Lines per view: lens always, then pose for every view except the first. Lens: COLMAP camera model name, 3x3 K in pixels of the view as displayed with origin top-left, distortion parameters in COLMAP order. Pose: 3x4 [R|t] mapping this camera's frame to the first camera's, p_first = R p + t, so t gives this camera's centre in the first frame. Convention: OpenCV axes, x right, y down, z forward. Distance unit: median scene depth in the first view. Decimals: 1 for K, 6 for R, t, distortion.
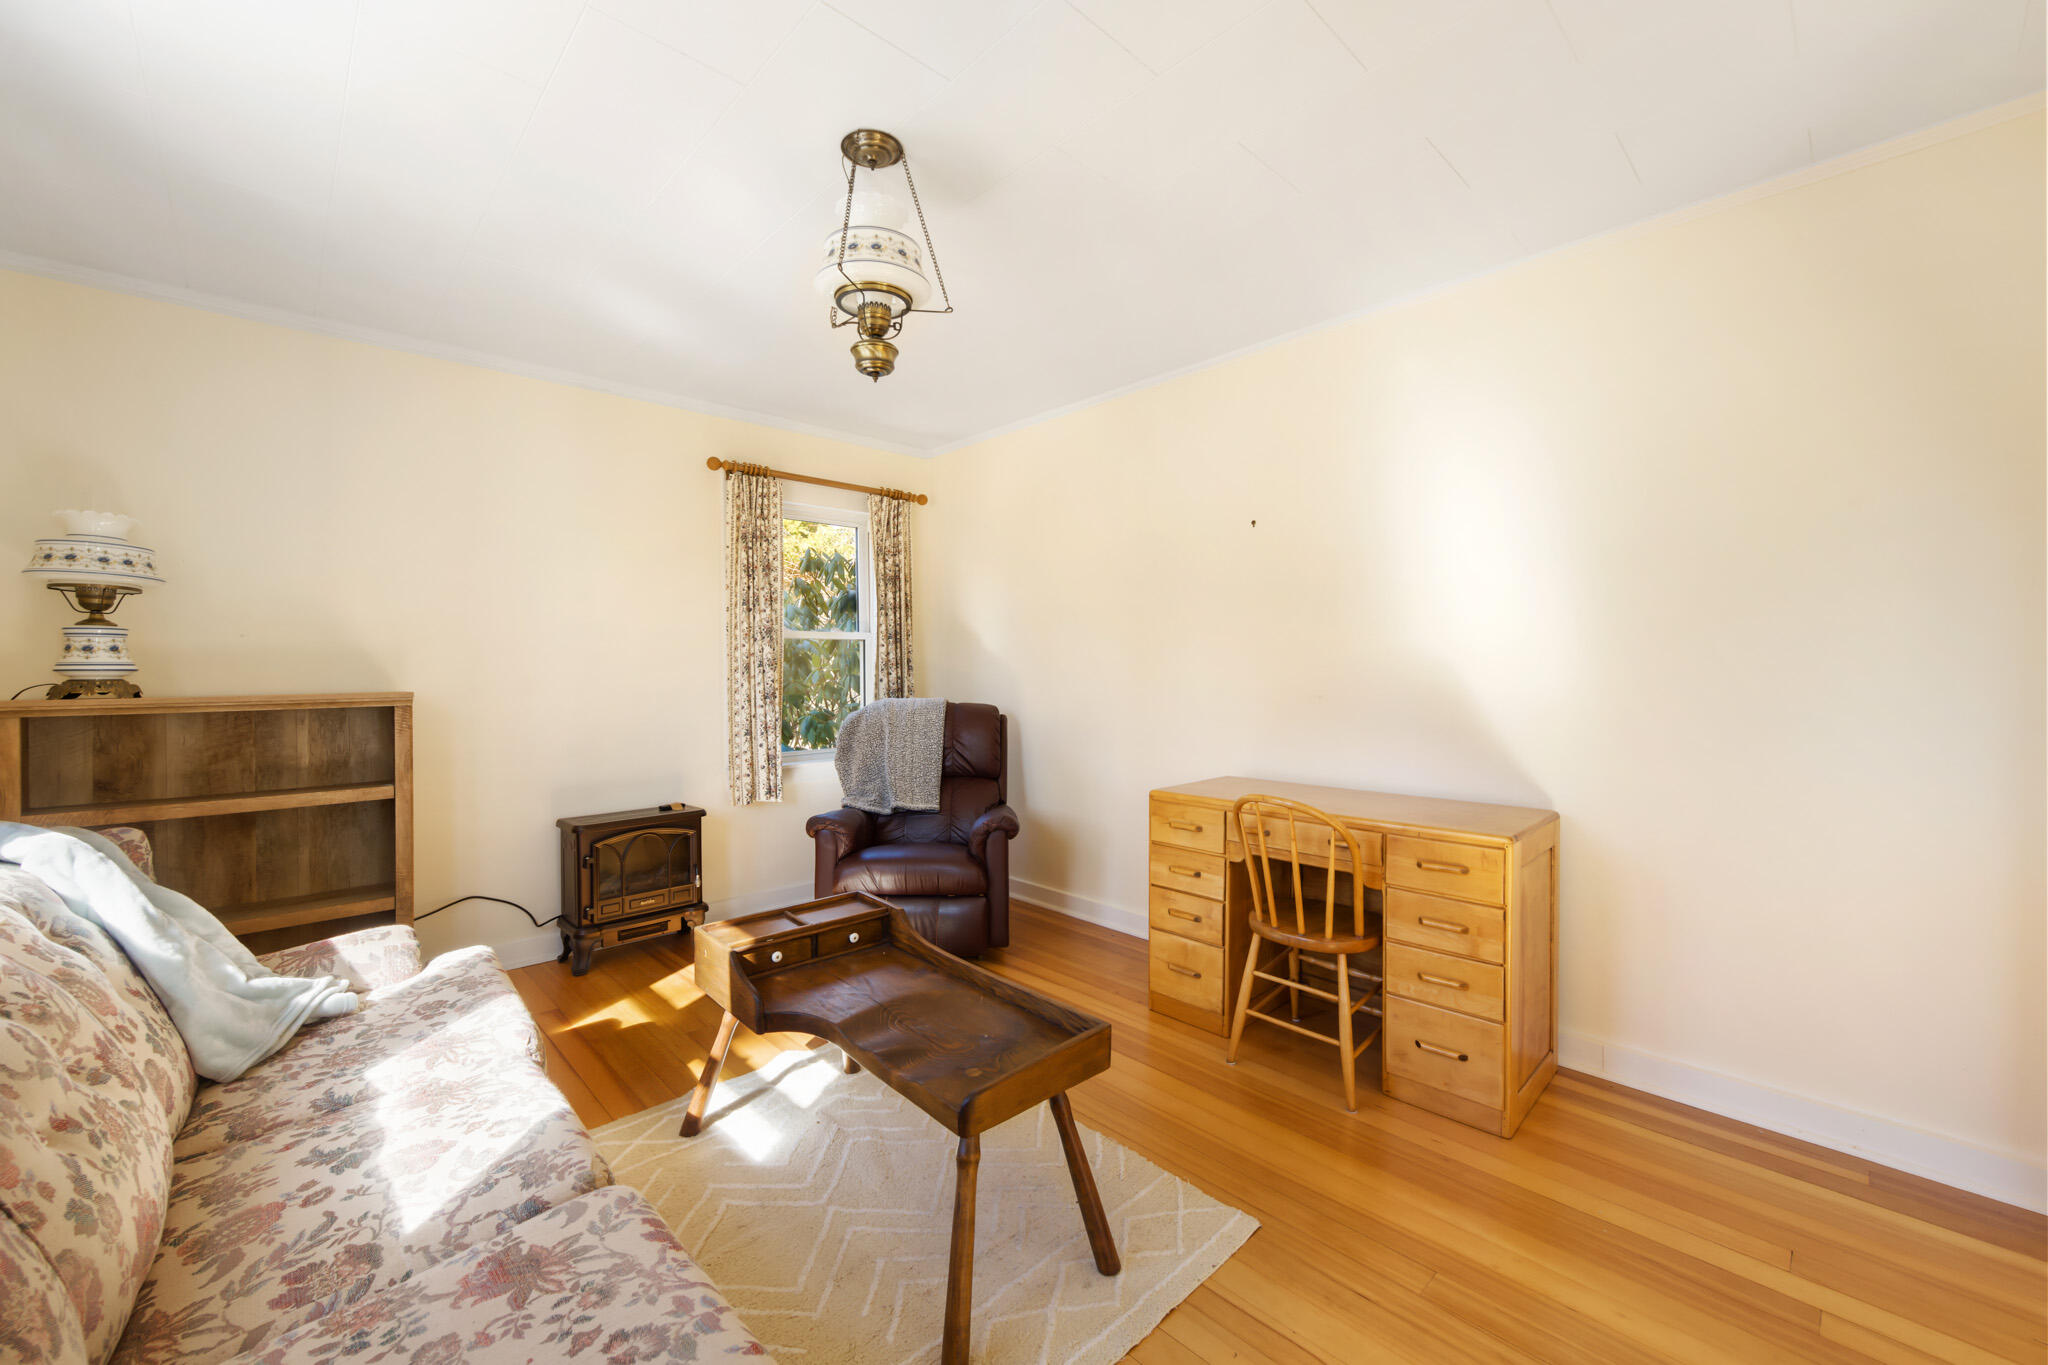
lens RADIAL K [[812.1, 0, 1015.4], [0, 812.1, 668.7], [0, 0, 1]] dist [0.000438, 0.000209]
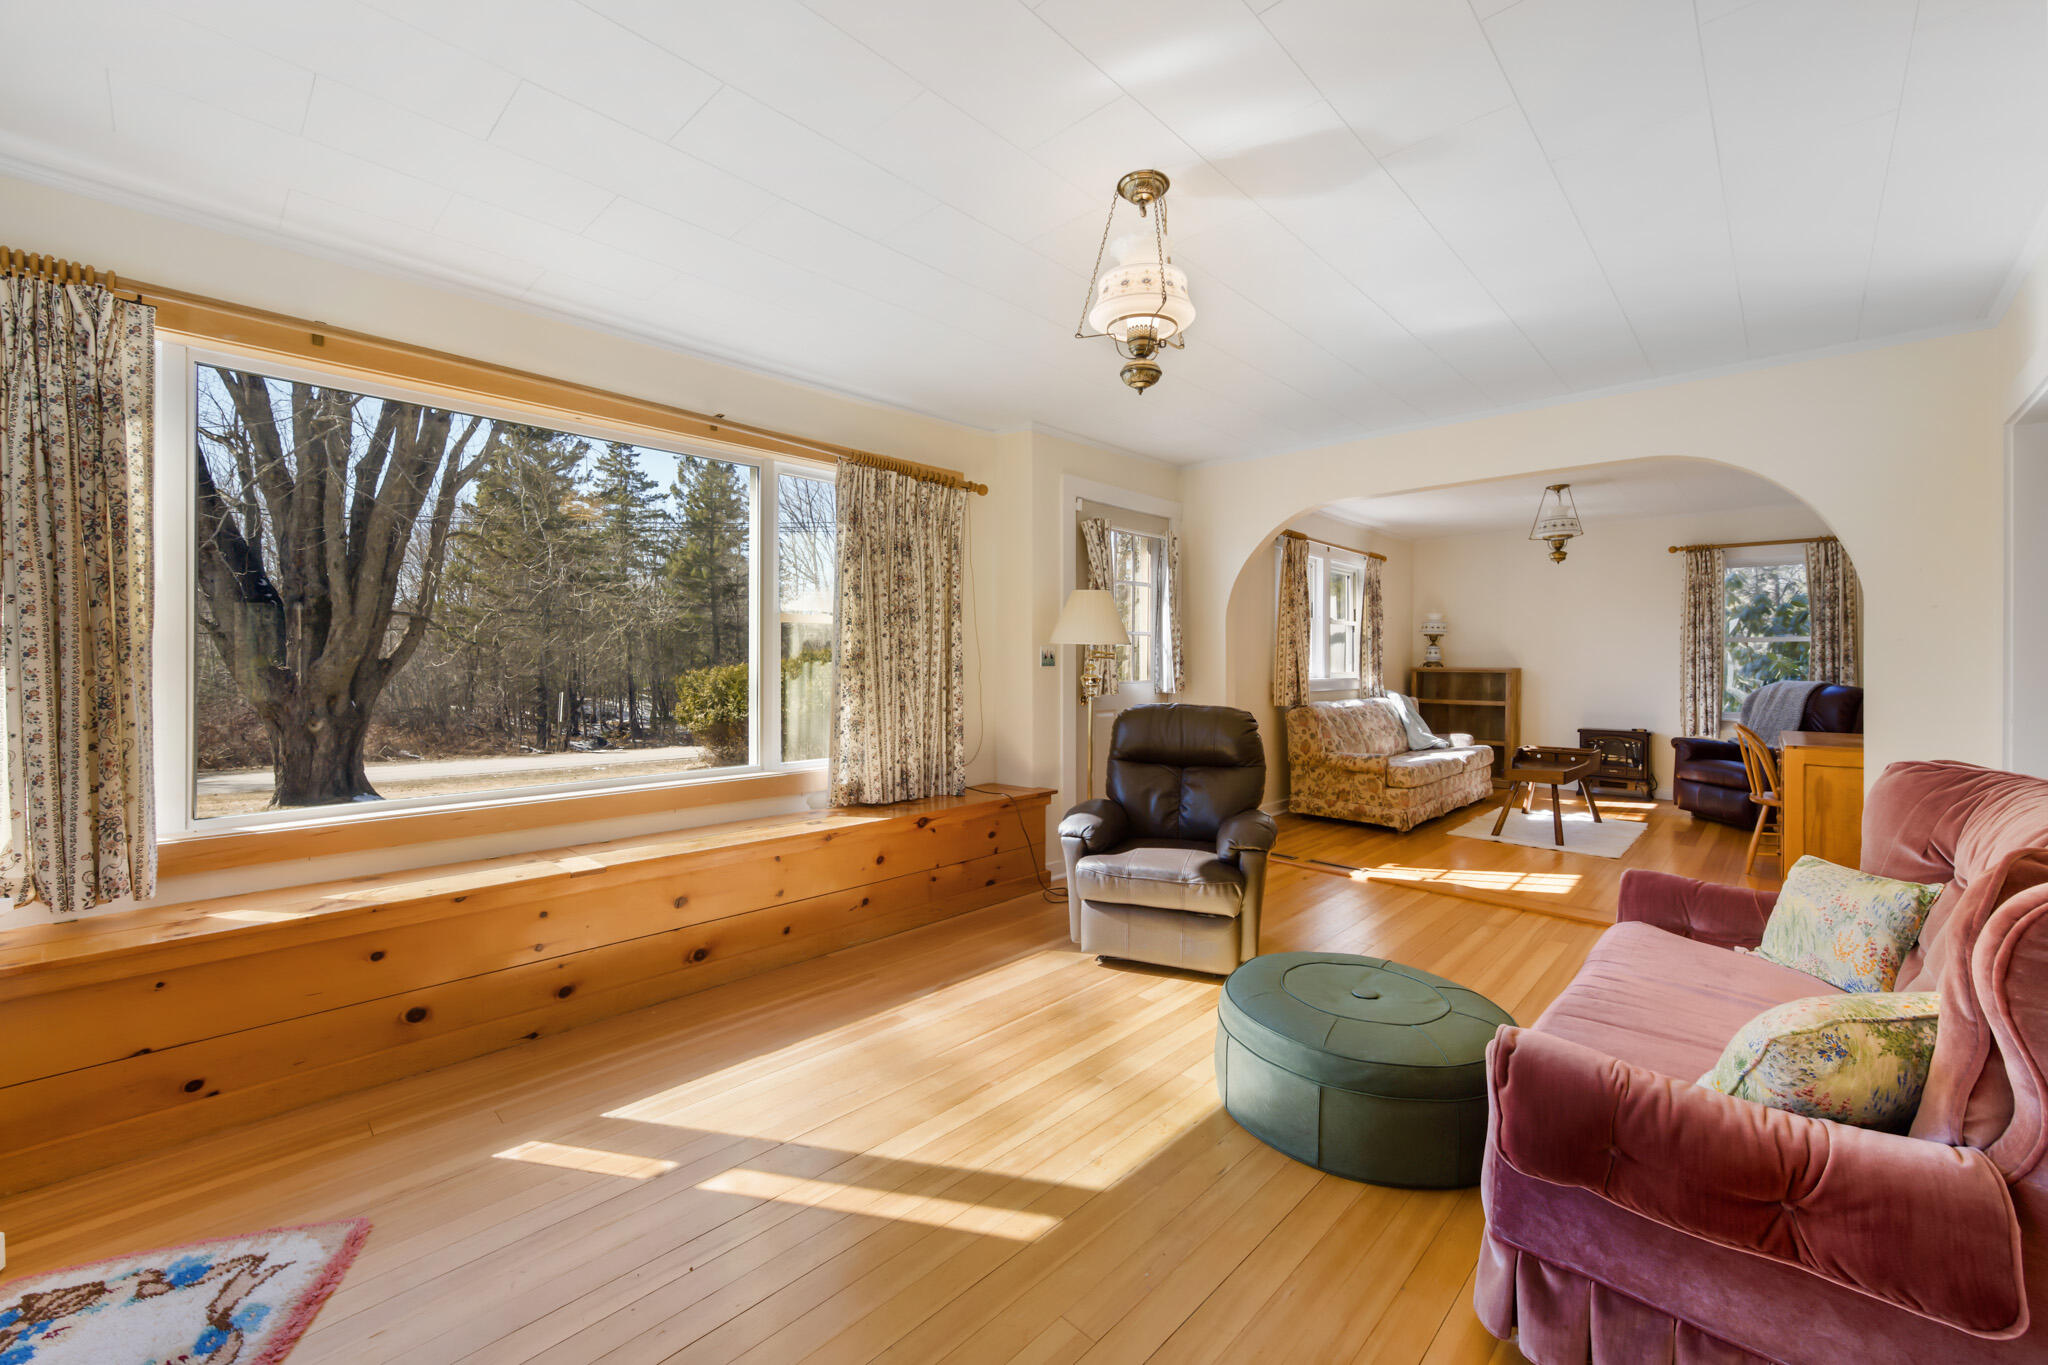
lens RADIAL K [[812.1, 0, 1043.5], [0, 812.1, 661.5], [0, 0, 1]] dist [0.000438, 0.000209]
pose [[0.069510, 0.010995, -0.997521, 2.208226], [-0.005540, 0.999928, 0.010635, -0.014921], [0.997566, 0.004787, 0.069565, -0.893522]]
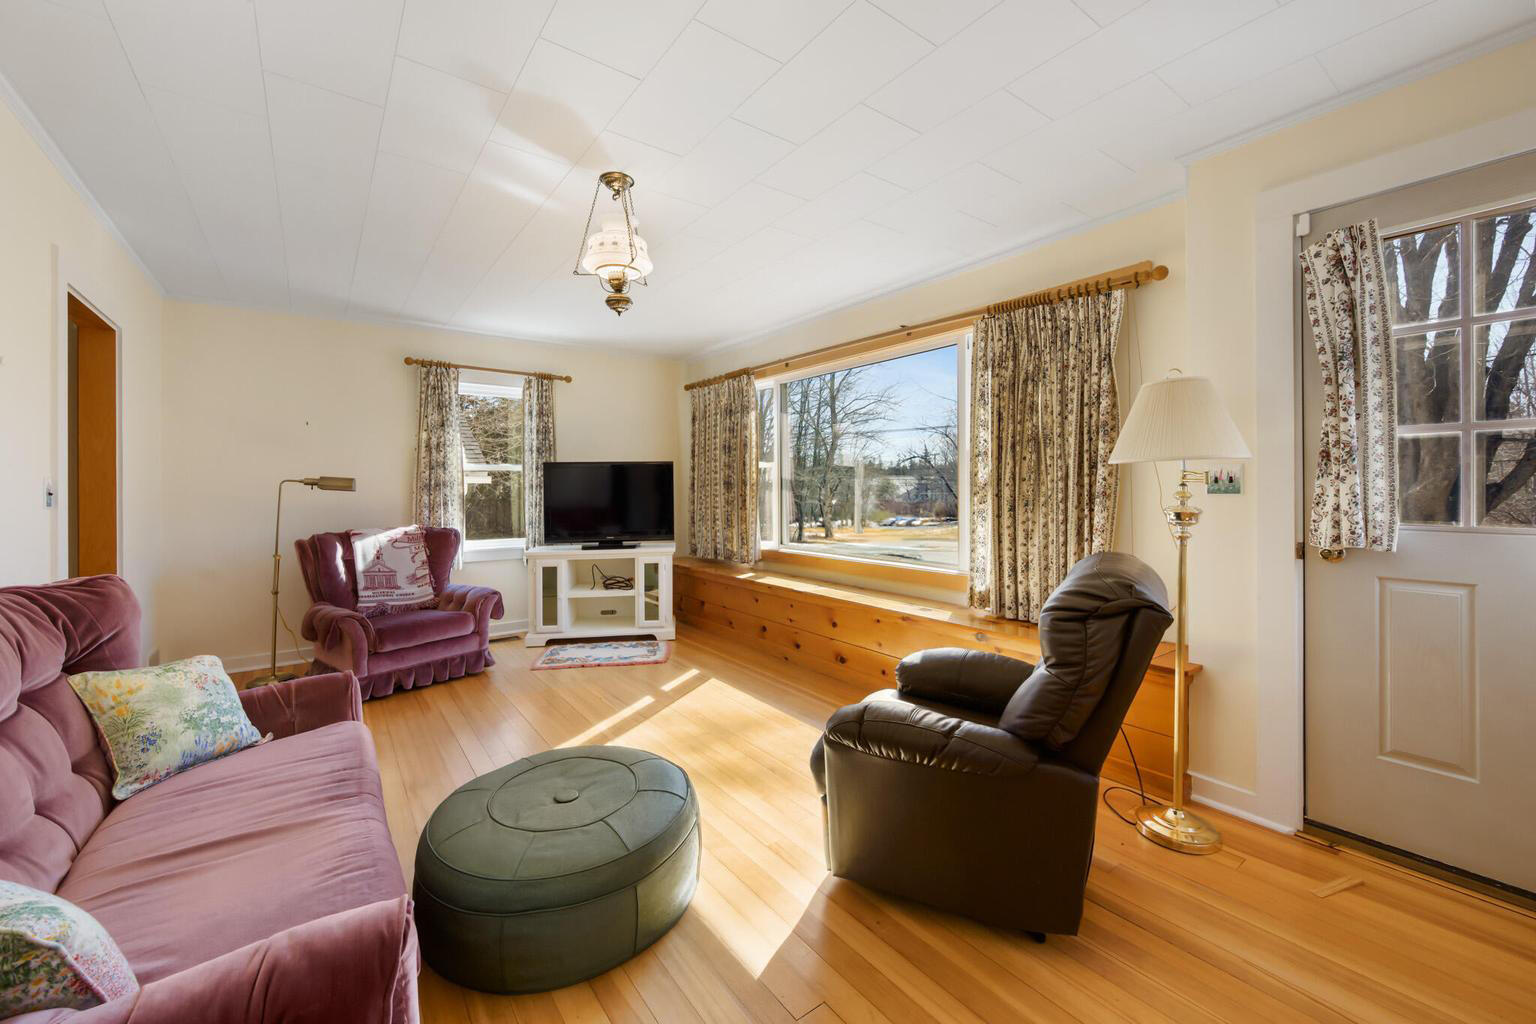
lens RADIAL K [[609.0, 0, 757.1], [0, 609.0, 488.1], [0, 0, 1]] dist [0.000438, 0.000209]
pose [[-0.993510, 0.015468, 0.112689, 0.994531], [0.015826, 0.999872, 0.002283, -0.006851], [-0.112639, 0.004051, -0.993628, 0.257135]]
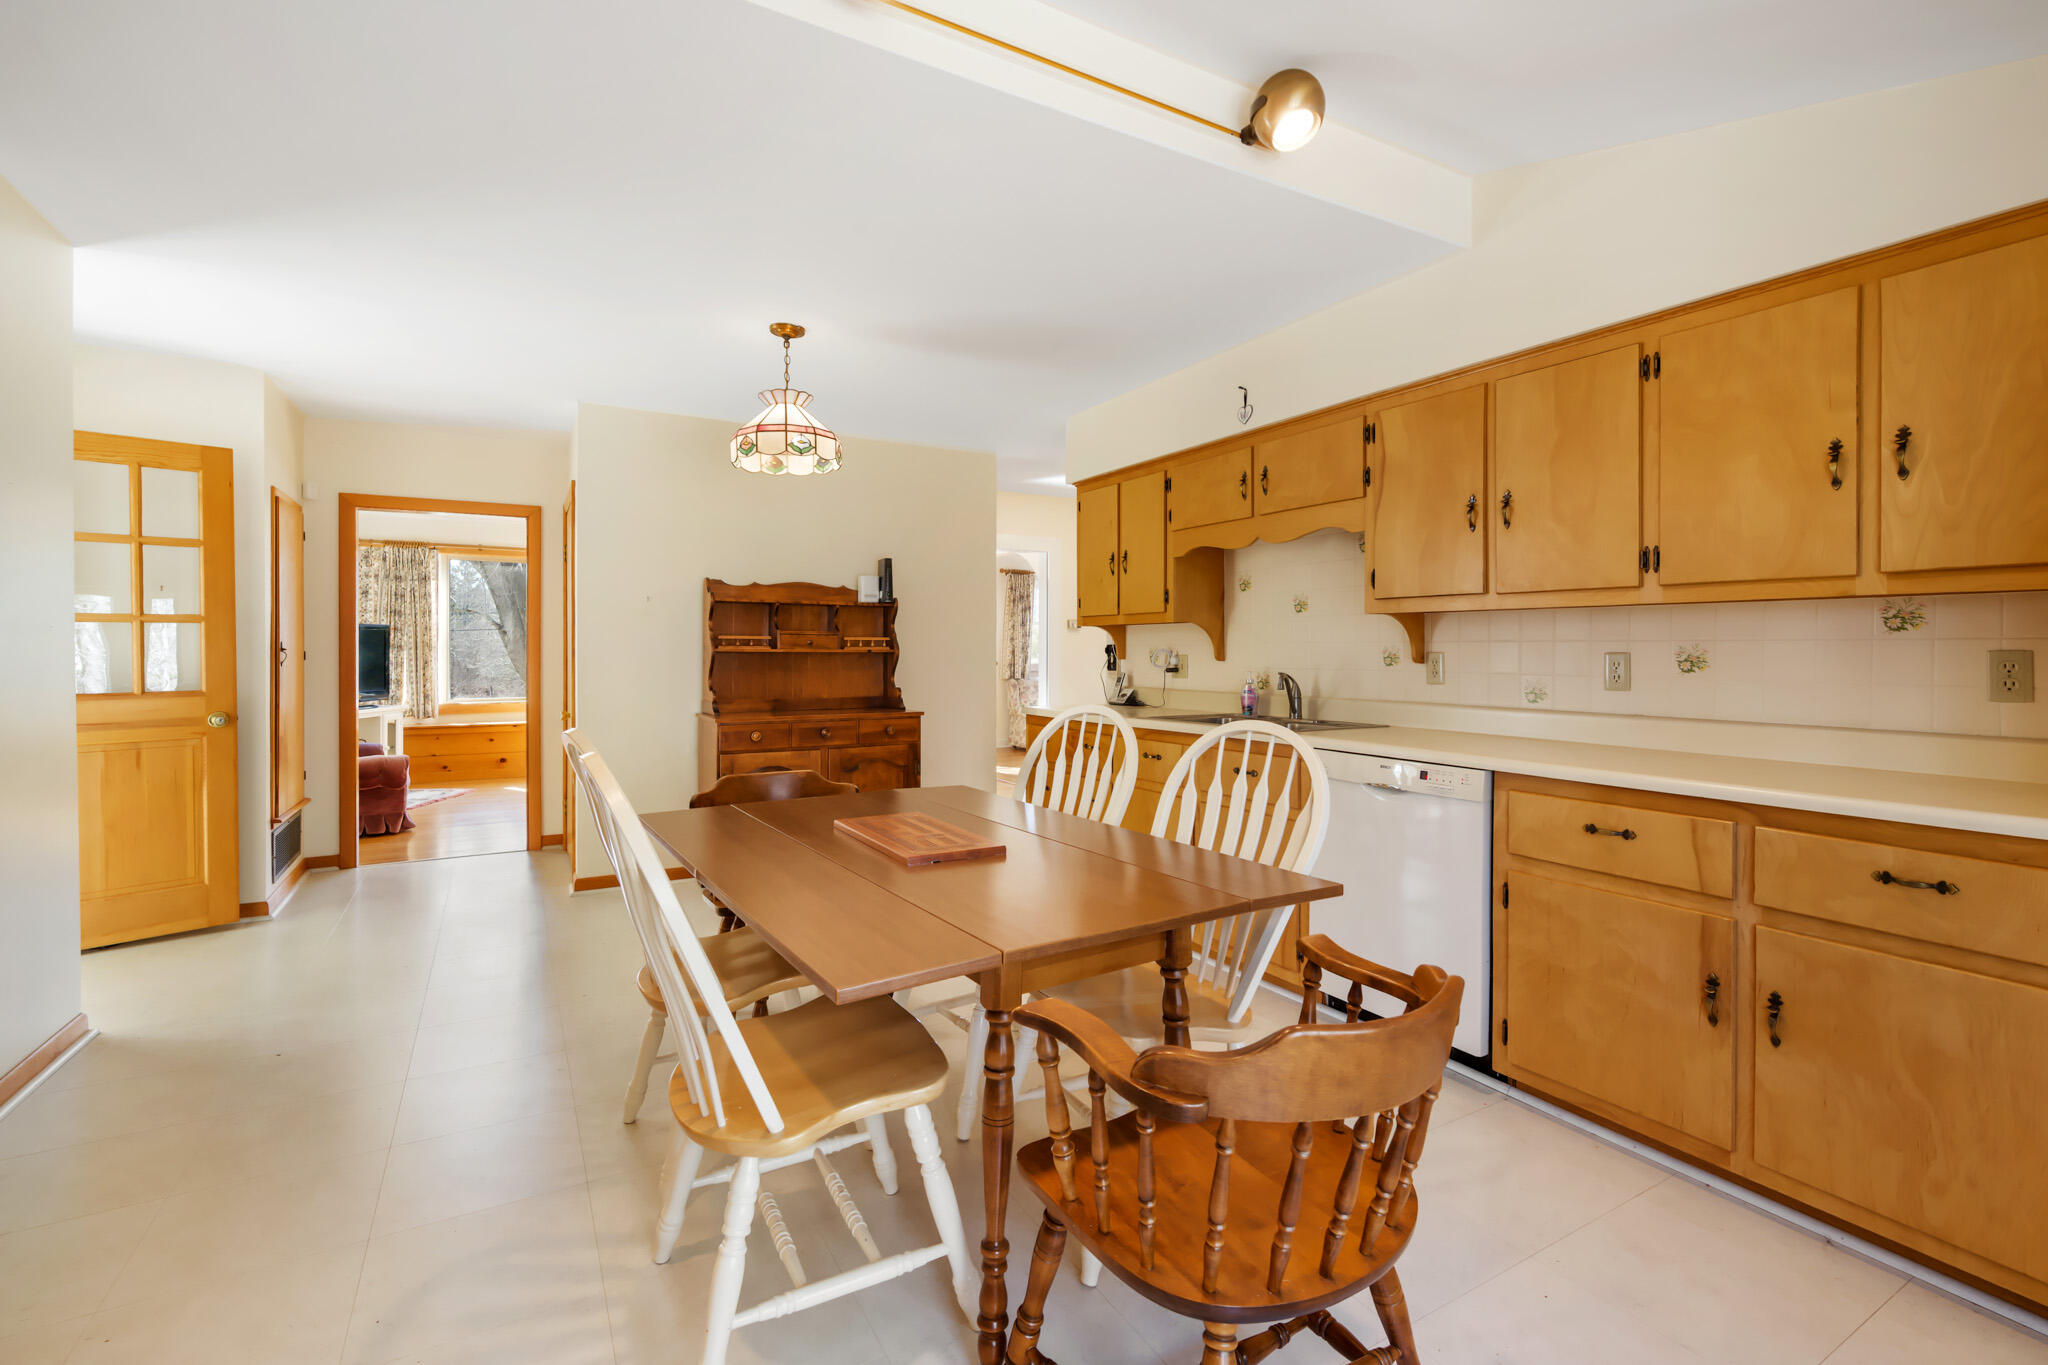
lens RADIAL K [[886.1, 0, 1035.1], [0, 886.1, 654.4], [0, 0, 1]] dist [-0.018153, -0.000295]
pose [[-0.225405, 0.016836, -0.974120, 4.064884], [-0.002945, 0.999834, 0.017962, -0.056409], [0.974261, 0.006917, -0.225318, 1.242928]]
